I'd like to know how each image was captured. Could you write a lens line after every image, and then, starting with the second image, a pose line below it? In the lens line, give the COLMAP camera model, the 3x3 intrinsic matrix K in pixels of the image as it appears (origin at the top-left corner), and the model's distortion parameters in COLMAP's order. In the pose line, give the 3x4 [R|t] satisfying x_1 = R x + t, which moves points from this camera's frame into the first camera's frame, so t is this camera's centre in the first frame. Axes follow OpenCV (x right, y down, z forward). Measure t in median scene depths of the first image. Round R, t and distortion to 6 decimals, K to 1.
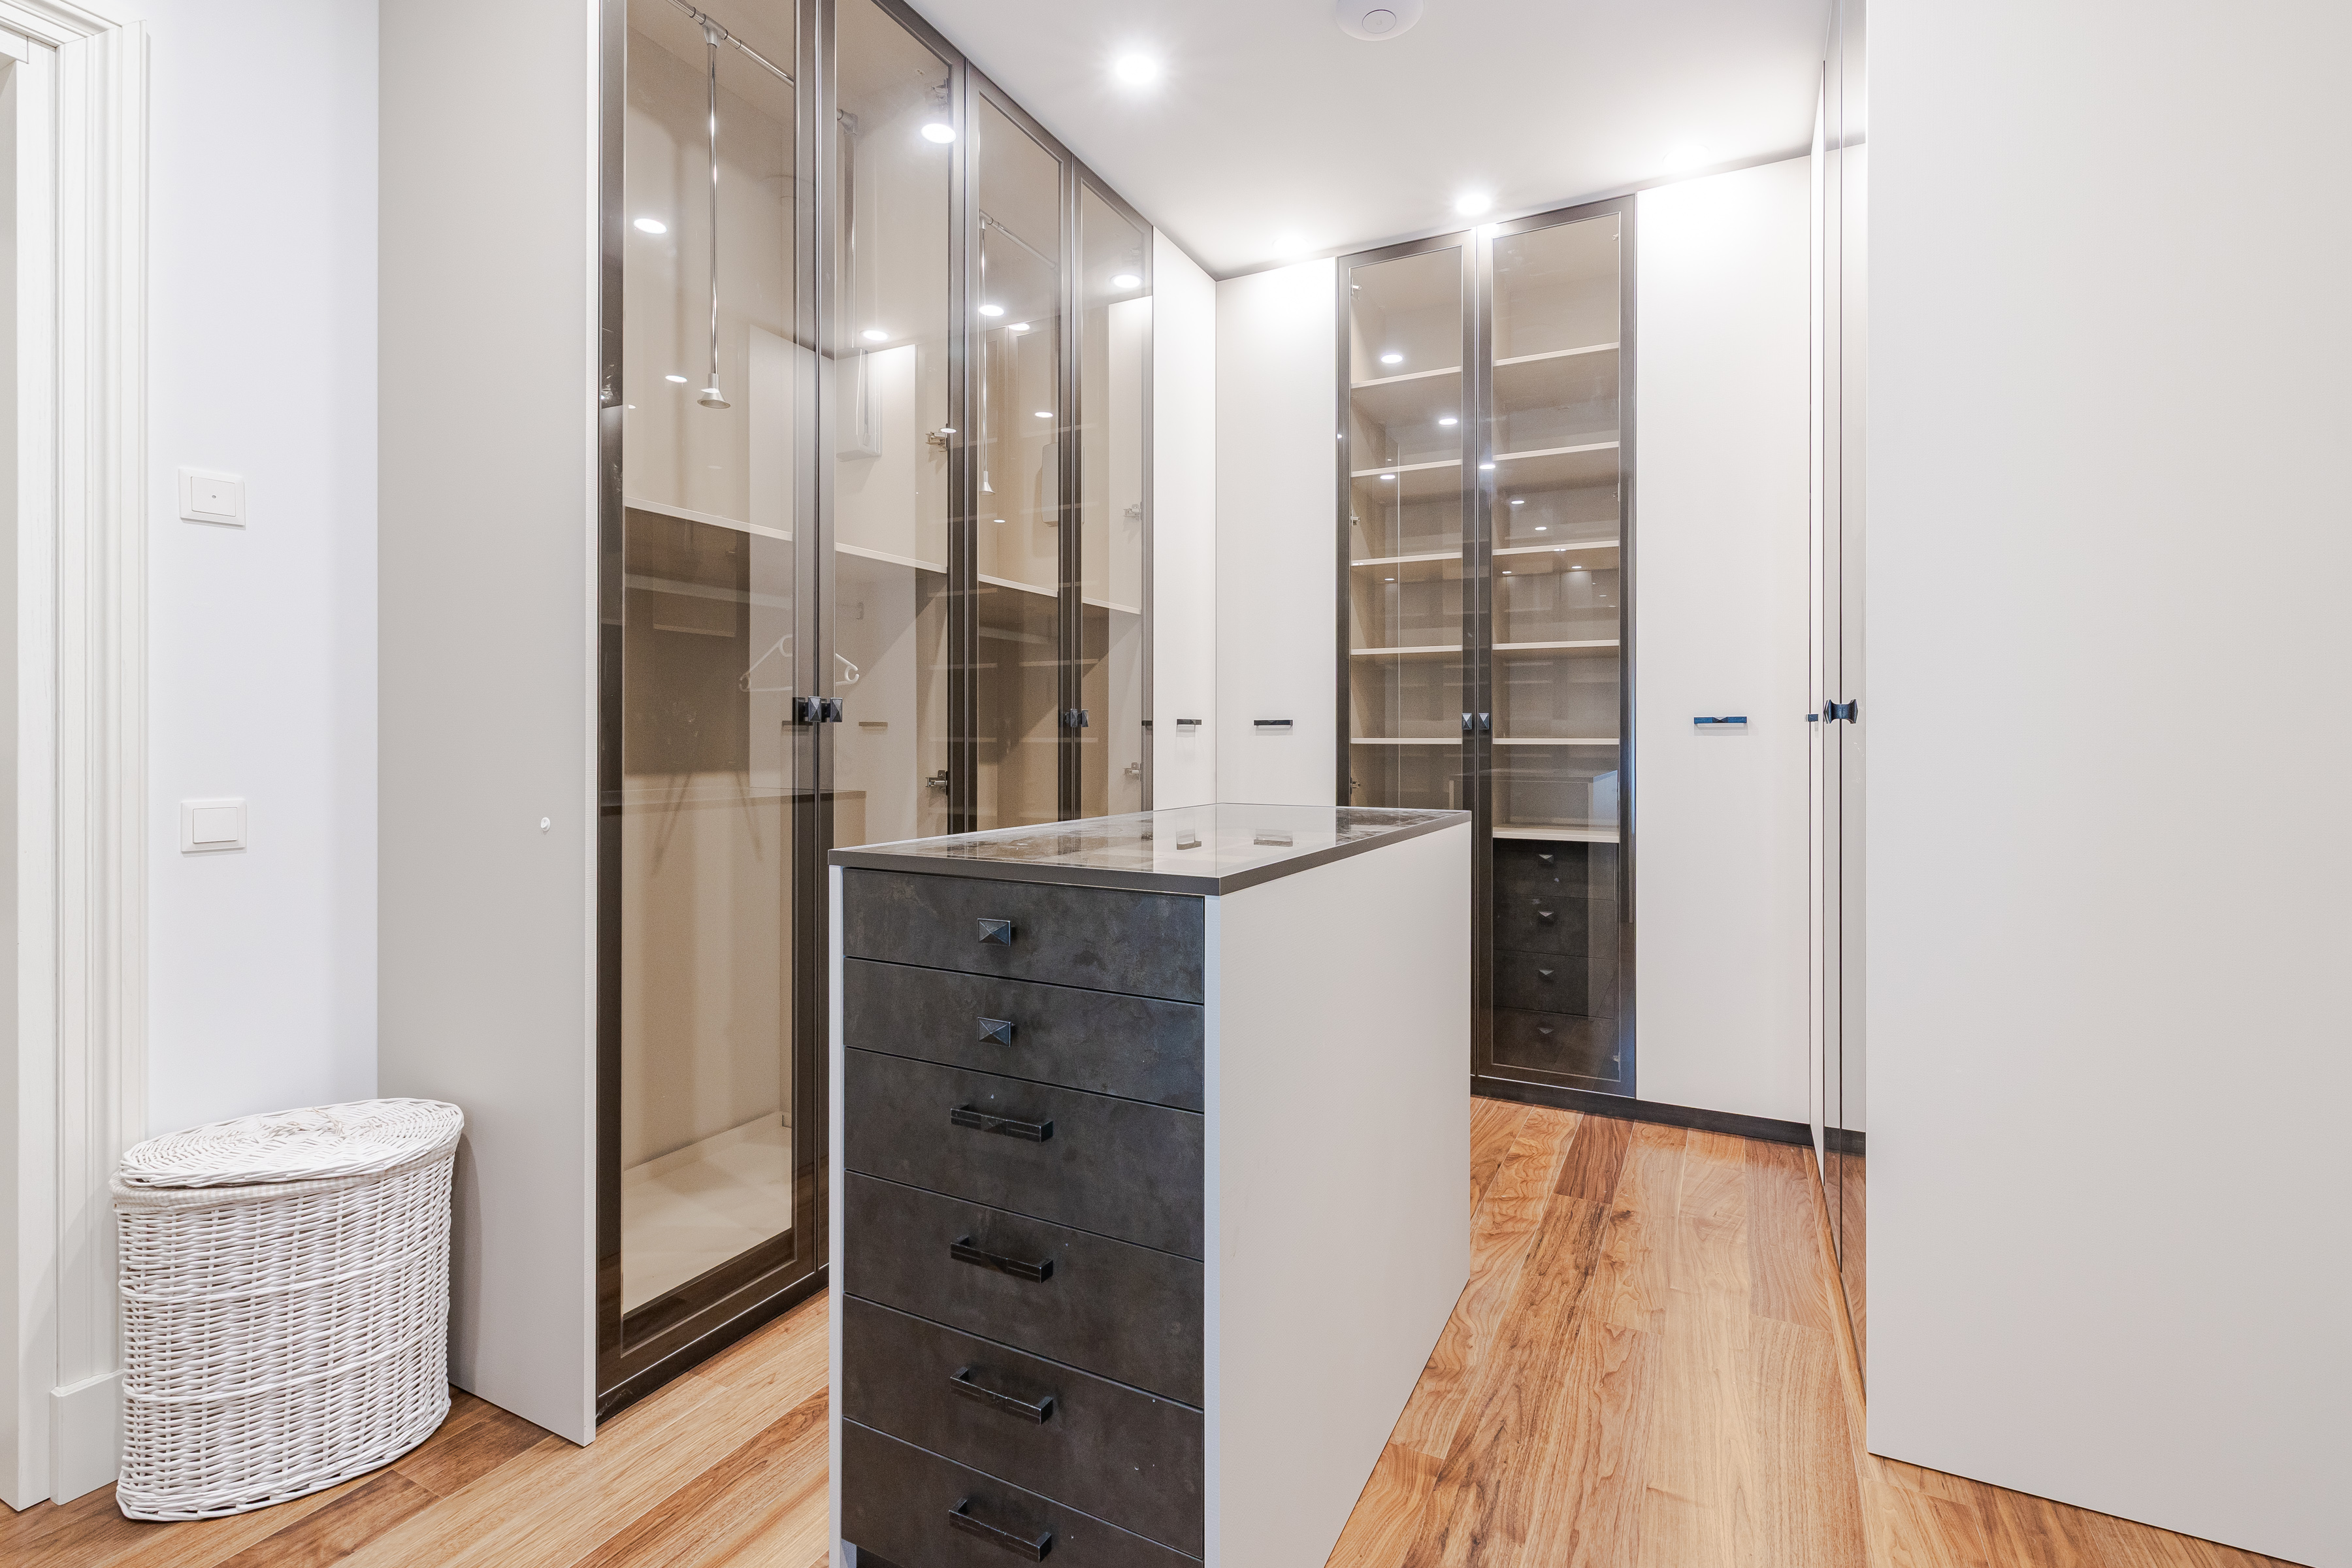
lens RADIAL K [[1044.7, 0, 1188.4], [0, 1044.7, 728.9], [0, 0, 1]] dist [-0.001410, -0.000104]
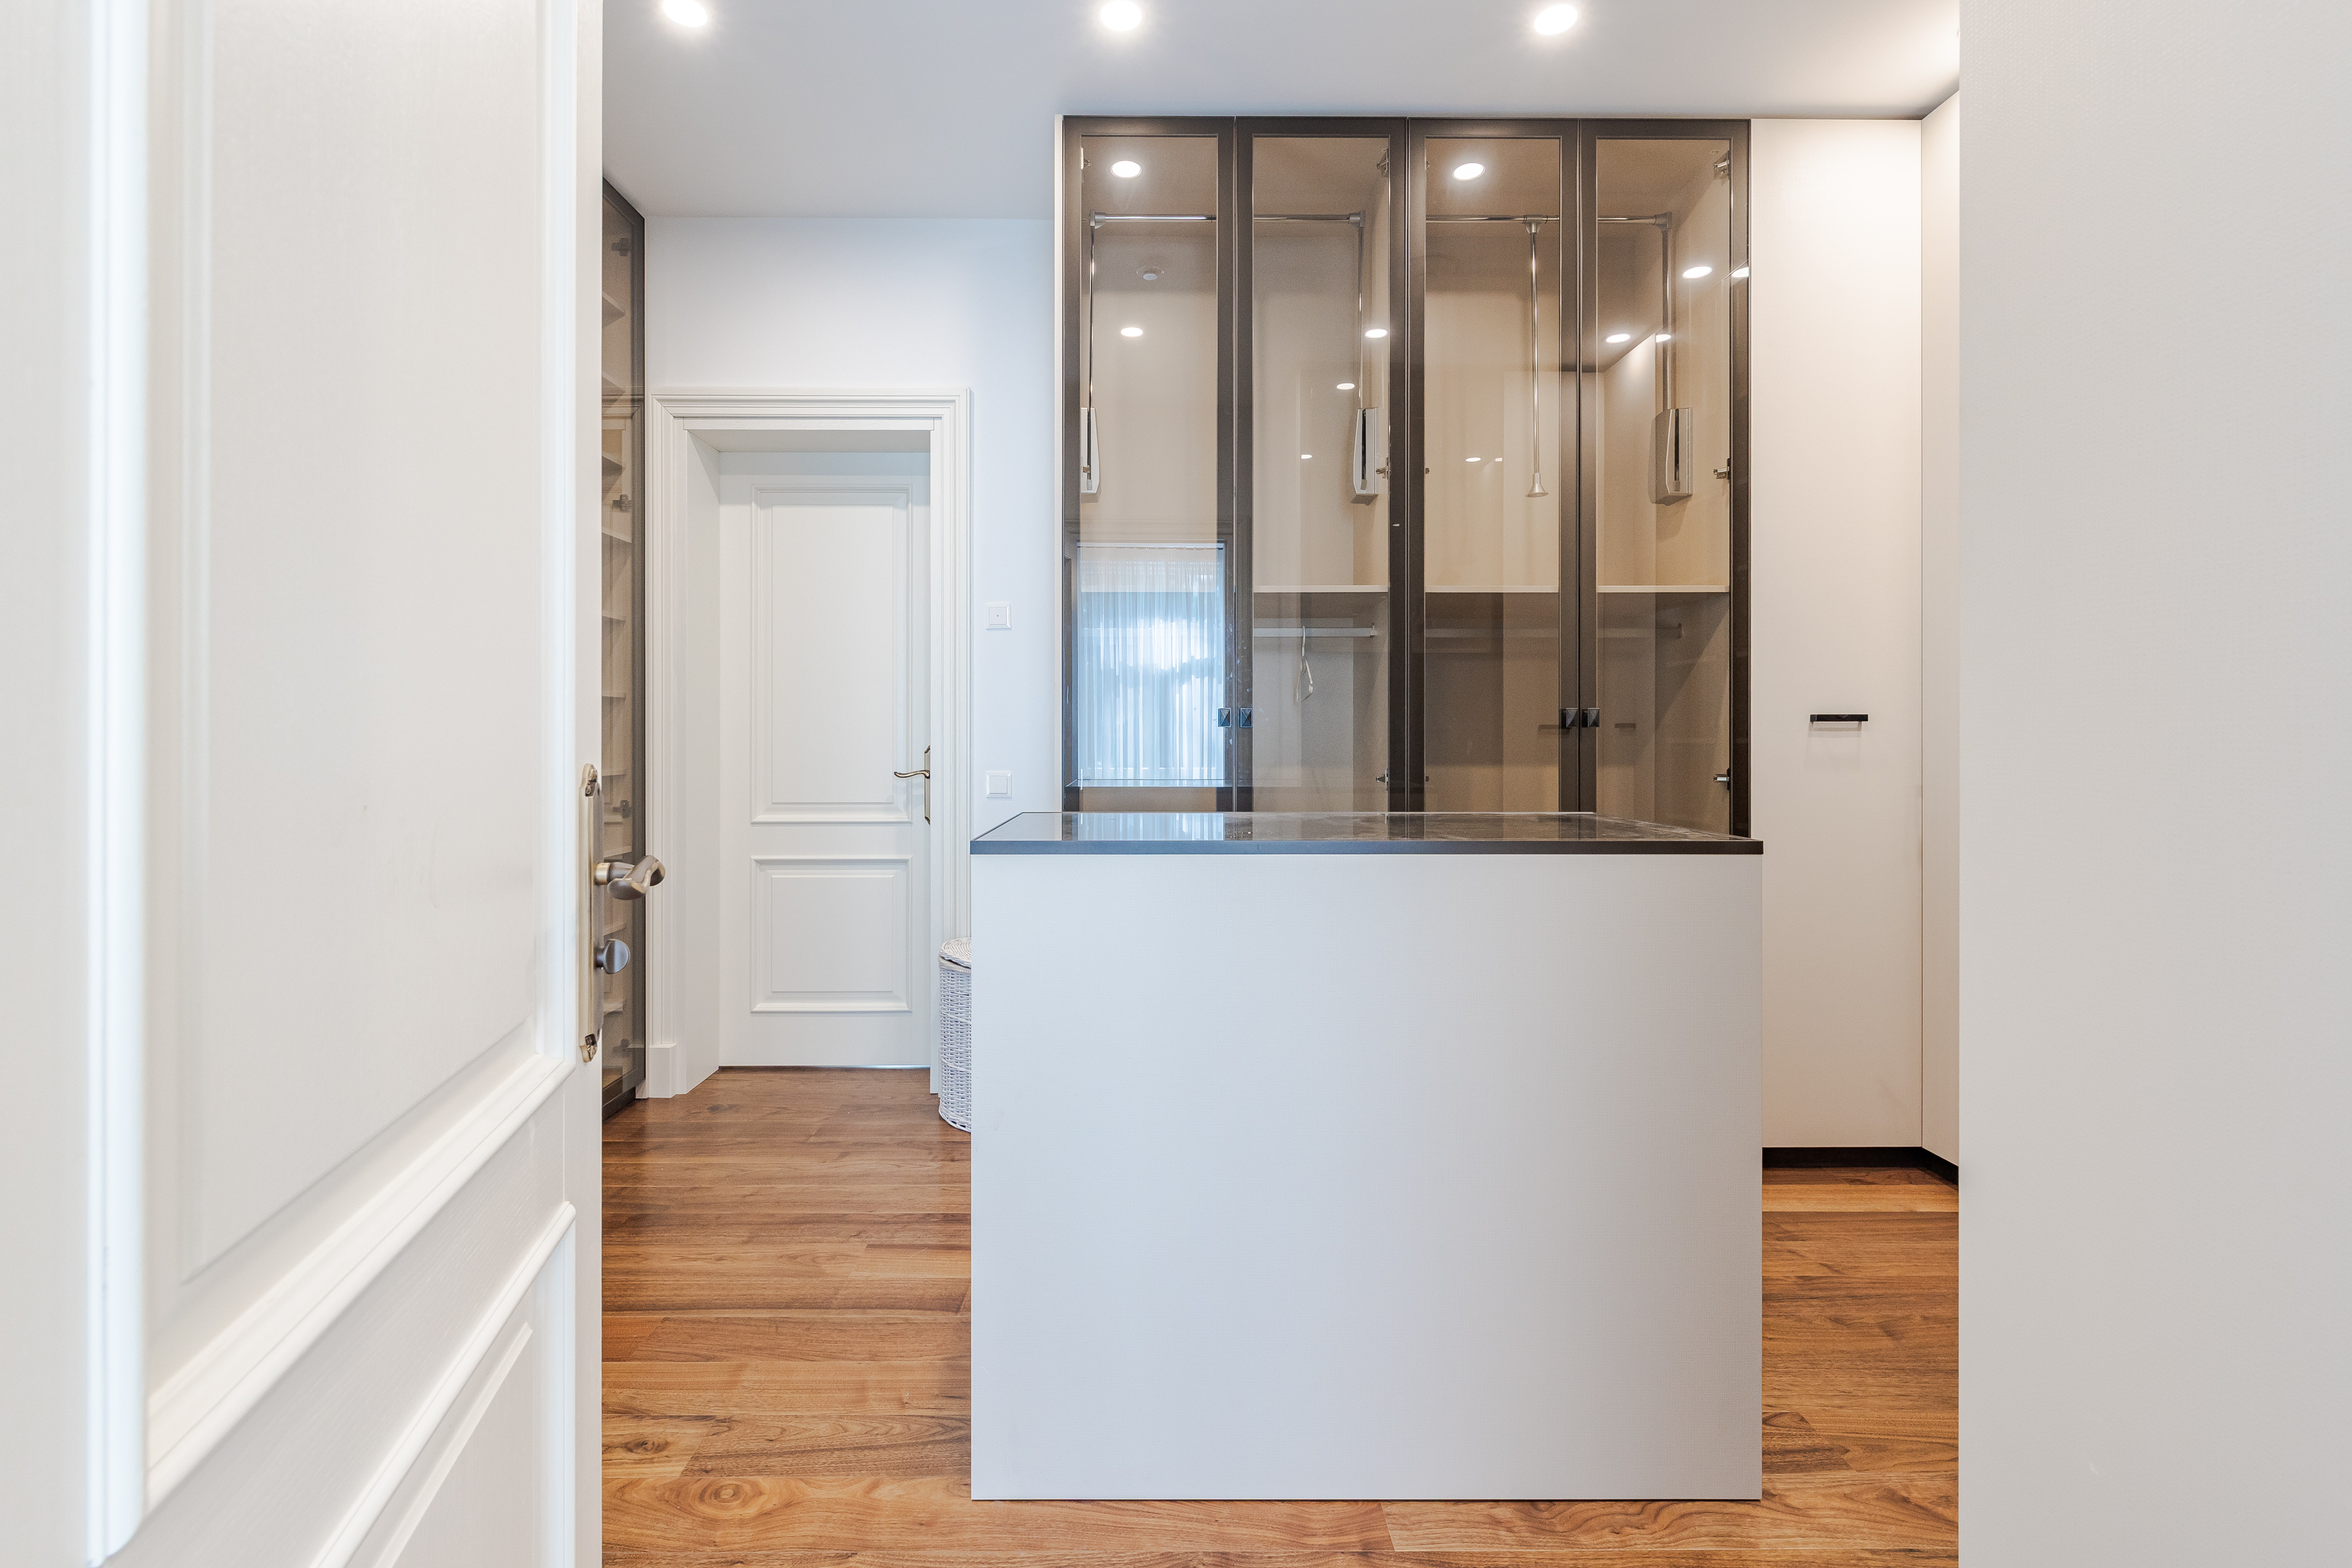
lens RADIAL K [[1044.7, 0, 1188.4], [0, 1044.7, 728.9], [0, 0, 1]] dist [-0.001410, -0.000104]
pose [[0.450224, -0.013572, -0.892812, 0.536436], [0.007626, 0.999906, -0.011354, 0.006873], [0.892883, -0.001697, 0.450286, 0.248243]]
